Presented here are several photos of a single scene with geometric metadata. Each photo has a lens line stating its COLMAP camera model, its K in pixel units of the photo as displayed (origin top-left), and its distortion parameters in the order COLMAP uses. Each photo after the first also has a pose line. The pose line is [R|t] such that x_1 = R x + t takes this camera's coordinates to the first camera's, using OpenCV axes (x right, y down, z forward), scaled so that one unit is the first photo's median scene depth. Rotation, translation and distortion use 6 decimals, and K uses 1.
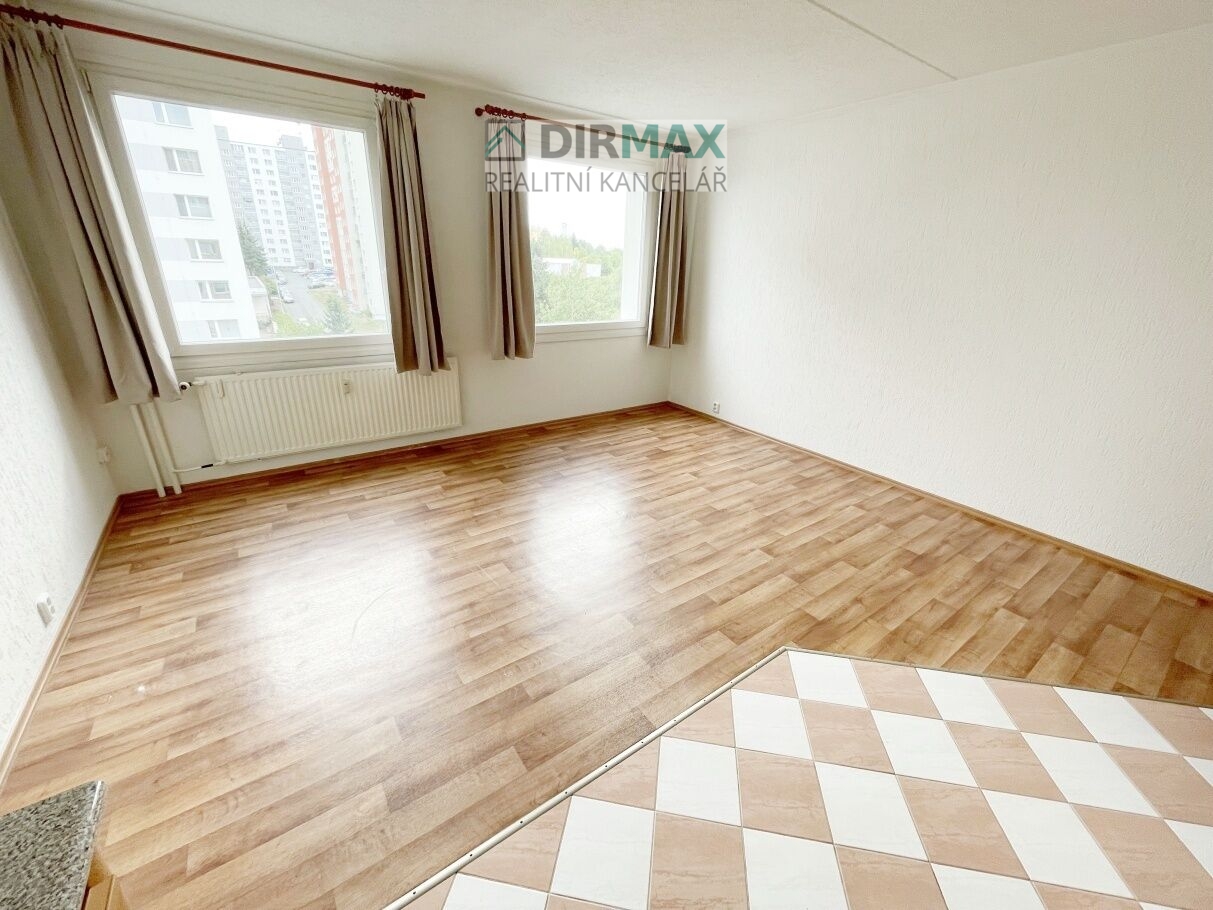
lens RADIAL K [[486.9, 0, 615.8], [0, 486.9, 455.5], [0, 0, 1]] dist [-0.010629, 0.000472]
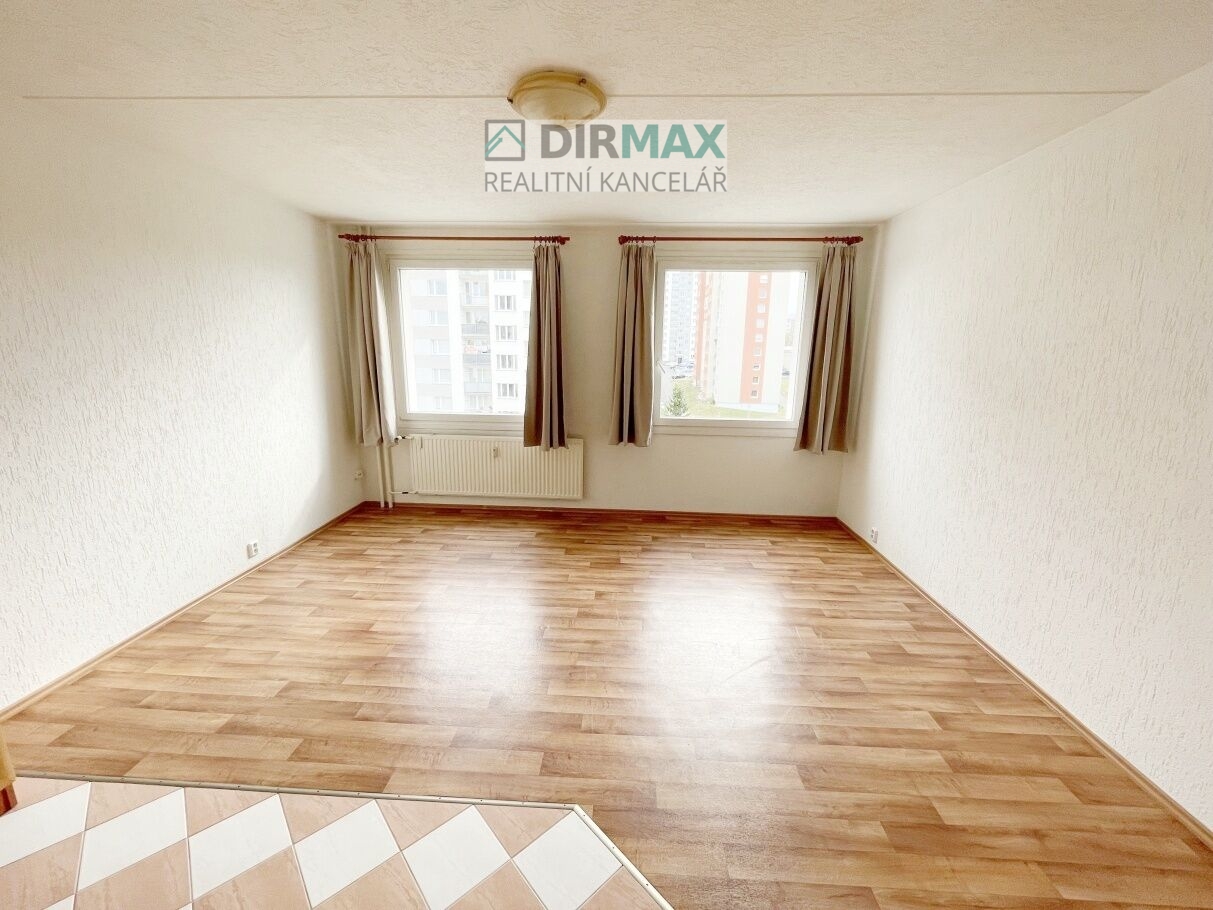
lens RADIAL K [[486.9, 0, 614.8], [0, 486.9, 461.6], [0, 0, 1]] dist [-0.010629, 0.000472]
pose [[0.784883, 0.123658, -0.607180, 0.408556], [-0.223152, 0.970546, -0.090801, -0.058396], [0.578067, 0.206761, 0.789359, 0.128867]]
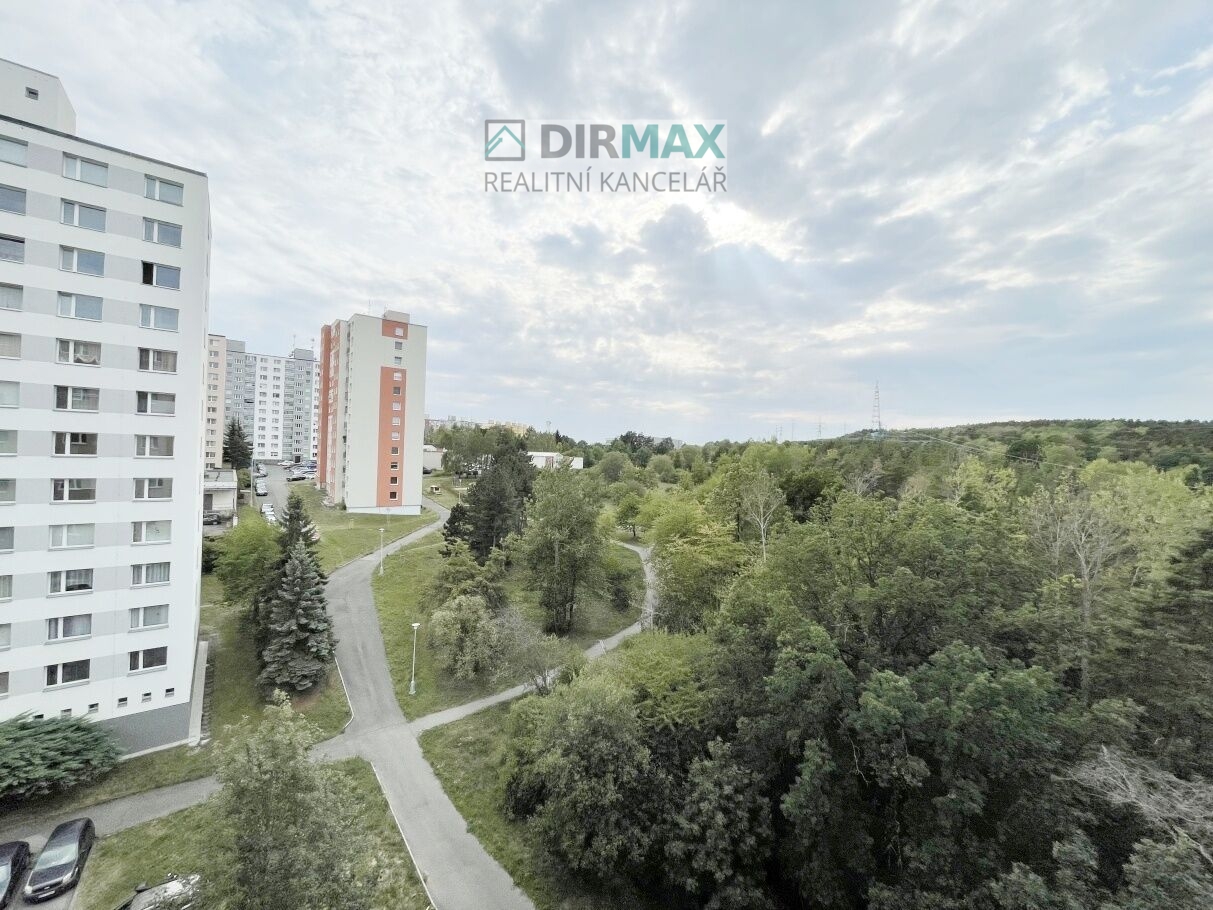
lens RADIAL K [[486.9, 0, 614.3], [0, 486.9, 447.7], [0, 0, 1]] dist [-0.010629, 0.000472]
pose [[0.999226, -0.004279, 0.039105, -0.210284], [0.018913, 0.923891, -0.382189, -0.533498], [-0.034493, 0.382633, 0.923256, 1.182169]]
